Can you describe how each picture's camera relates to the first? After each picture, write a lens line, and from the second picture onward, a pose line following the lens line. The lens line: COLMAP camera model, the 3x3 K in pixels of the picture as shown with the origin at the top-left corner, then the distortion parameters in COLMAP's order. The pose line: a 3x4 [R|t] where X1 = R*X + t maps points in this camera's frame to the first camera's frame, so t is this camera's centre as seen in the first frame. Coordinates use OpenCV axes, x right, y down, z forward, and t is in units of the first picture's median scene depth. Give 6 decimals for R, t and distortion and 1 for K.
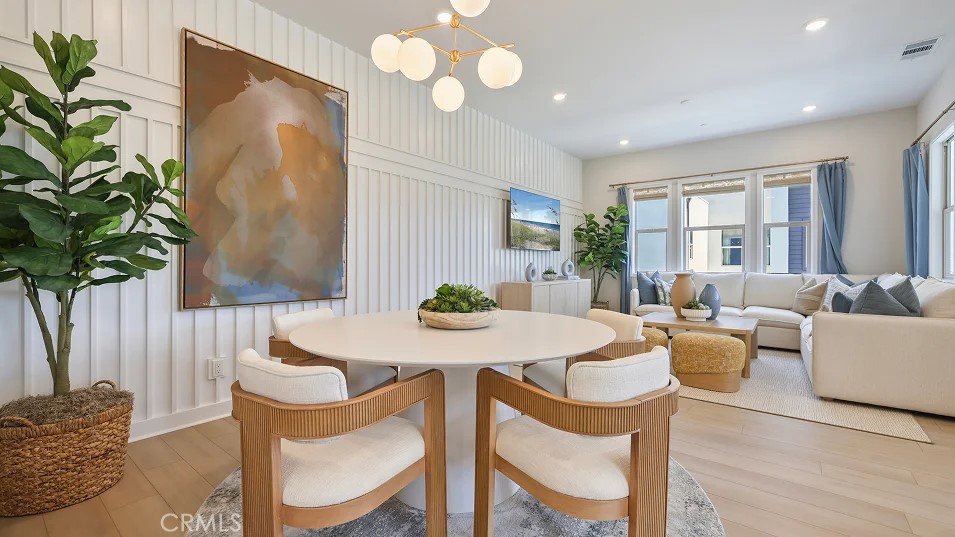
lens RADIAL K [[404.0, 0, 477.5], [0, 404.0, 268.5], [0, 0, 1]] dist [-0.001971, -0.000244]
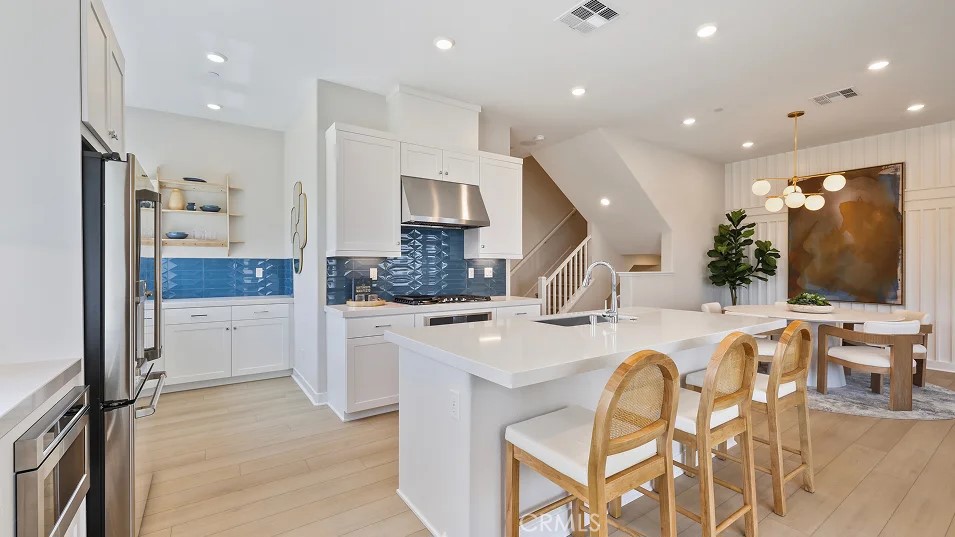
lens RADIAL K [[375.7, 0, 477.5], [0, 375.7, 268.5], [0, 0, 1]] dist [0.015787, -0.000029]
pose [[-0.317635, -0.000348, -0.948213, 1.637035], [-0.004984, 0.999987, 0.001303, -0.057397], [0.948200, 0.005140, -0.317633, -0.009361]]
